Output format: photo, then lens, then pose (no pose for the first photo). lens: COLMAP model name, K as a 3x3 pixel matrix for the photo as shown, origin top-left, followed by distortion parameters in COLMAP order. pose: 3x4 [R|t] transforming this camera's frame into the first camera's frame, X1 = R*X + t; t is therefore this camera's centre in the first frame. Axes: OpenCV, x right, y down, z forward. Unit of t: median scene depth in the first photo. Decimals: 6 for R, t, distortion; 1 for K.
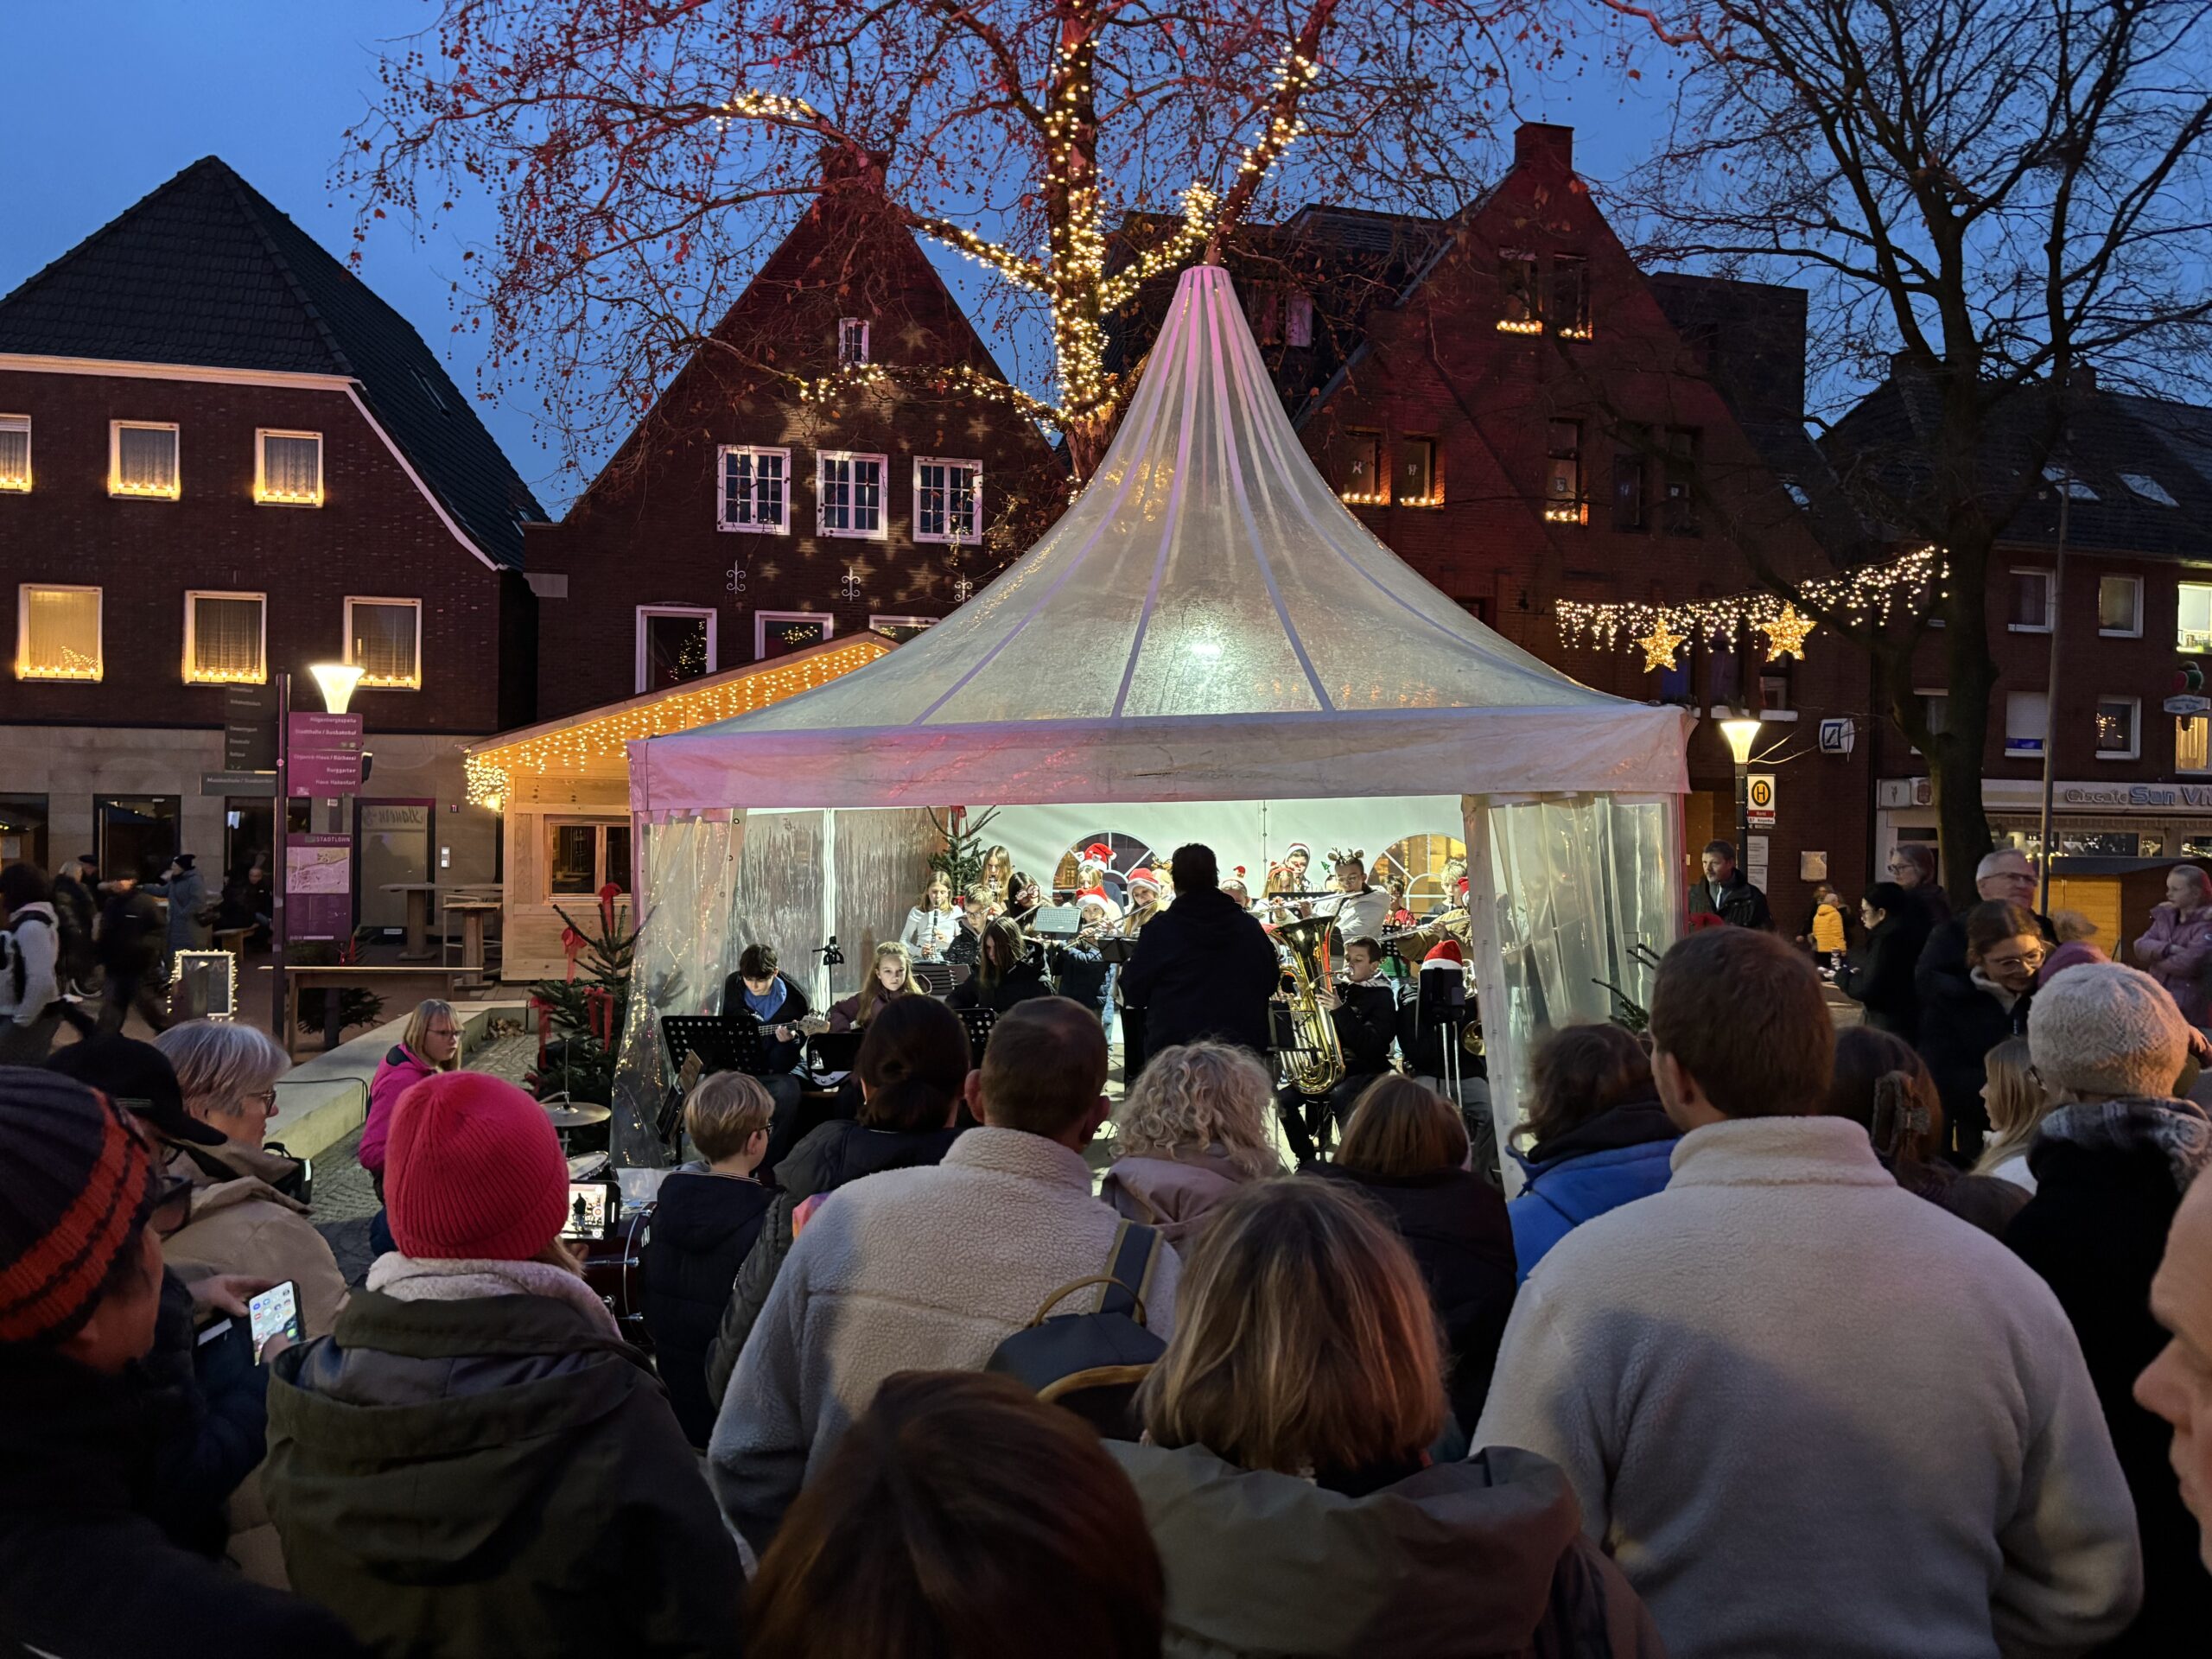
lens RADIAL K [[1622.1, 0, 1106.0], [0, 1622.1, 829.5], [0, 0, 1]] dist [0.027528, -0.006131]
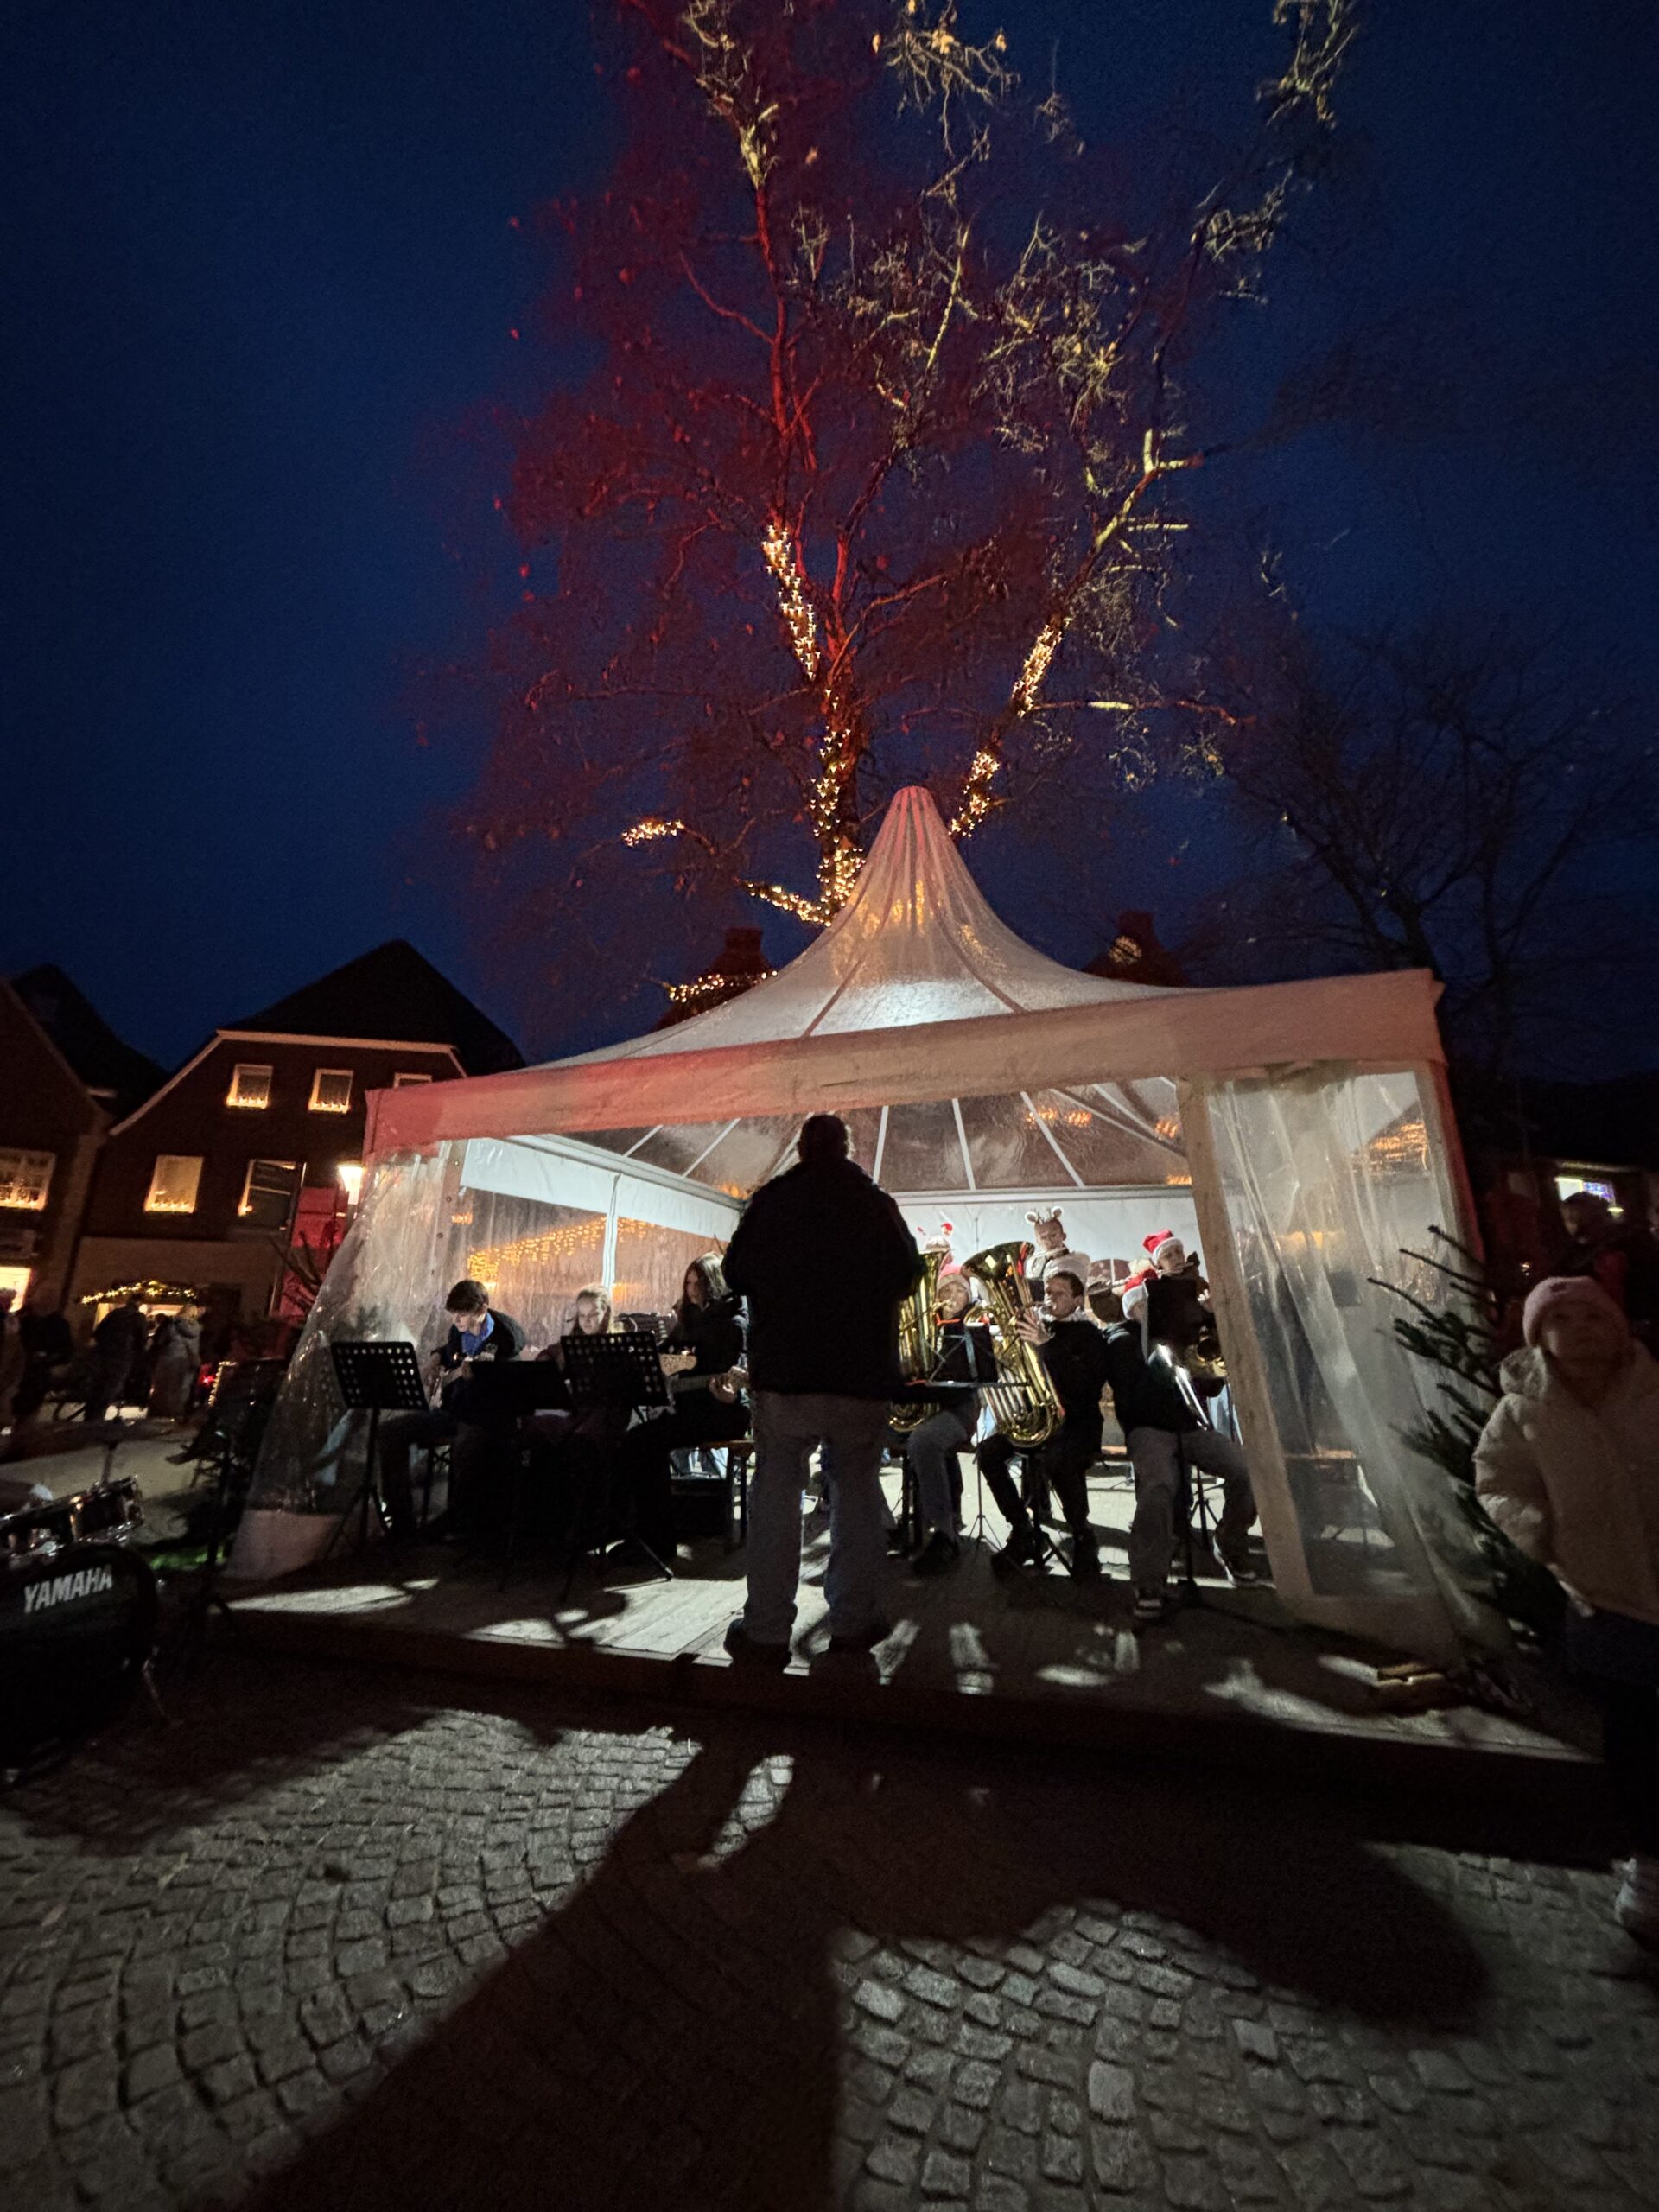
lens RADIAL K [[895.7, 0, 829.5], [0, 895.7, 1106.0], [0, 0, 1]] dist [0.001679, -0.002372]
pose [[0.997153, -0.005488, -0.075204, 0.029414], [-0.014121, 0.966114, -0.257729, 0.055670], [0.074070, 0.258057, 0.963286, 0.228467]]
